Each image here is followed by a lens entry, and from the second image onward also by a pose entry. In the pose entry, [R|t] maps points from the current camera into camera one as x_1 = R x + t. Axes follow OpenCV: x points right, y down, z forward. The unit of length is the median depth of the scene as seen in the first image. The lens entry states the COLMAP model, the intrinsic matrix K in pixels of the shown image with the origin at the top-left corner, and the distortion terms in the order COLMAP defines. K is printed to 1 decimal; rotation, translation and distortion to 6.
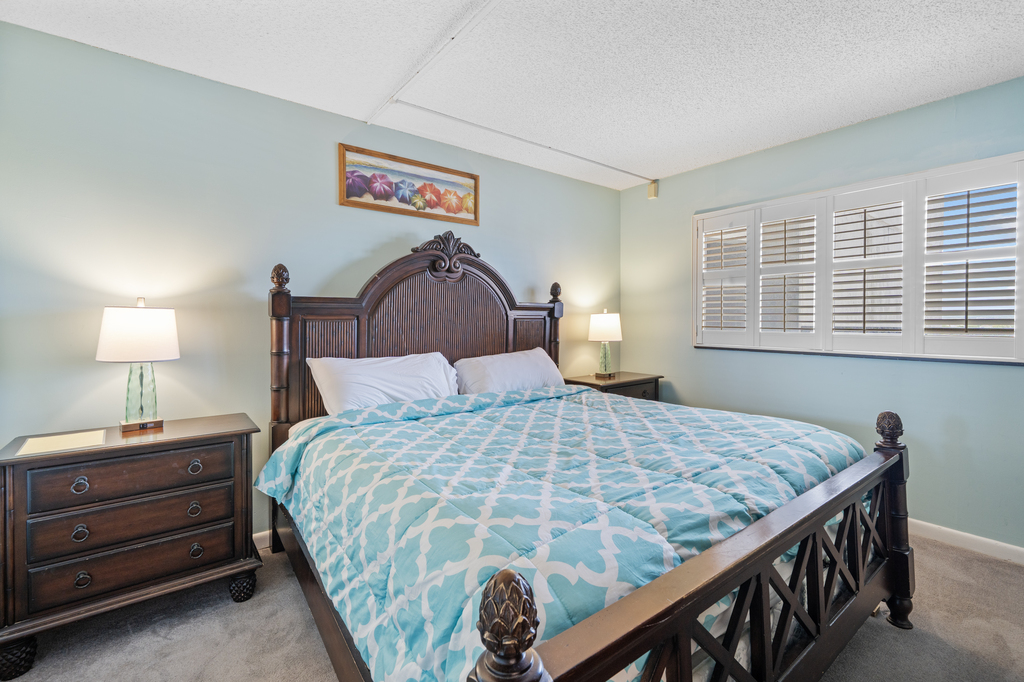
lens RADIAL K [[444.7, 0, 518.4], [0, 444.7, 326.8], [0, 0, 1]] dist [-0.000914, -0.000246]
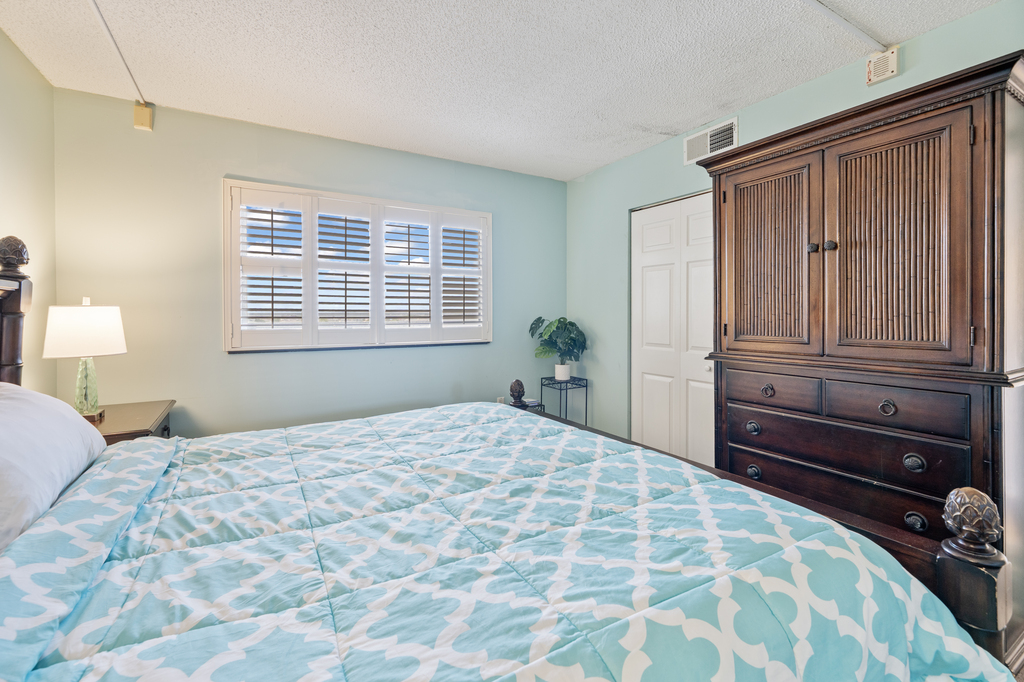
lens RADIAL K [[444.7, 0, 518.4], [0, 444.7, 326.8], [0, 0, 1]] dist [-0.000914, -0.000246]
pose [[0.129954, -0.028471, 0.991111, -0.376509], [0.019081, 0.999474, 0.026209, -0.011172], [-0.991336, 0.015506, 0.130428, 0.519179]]
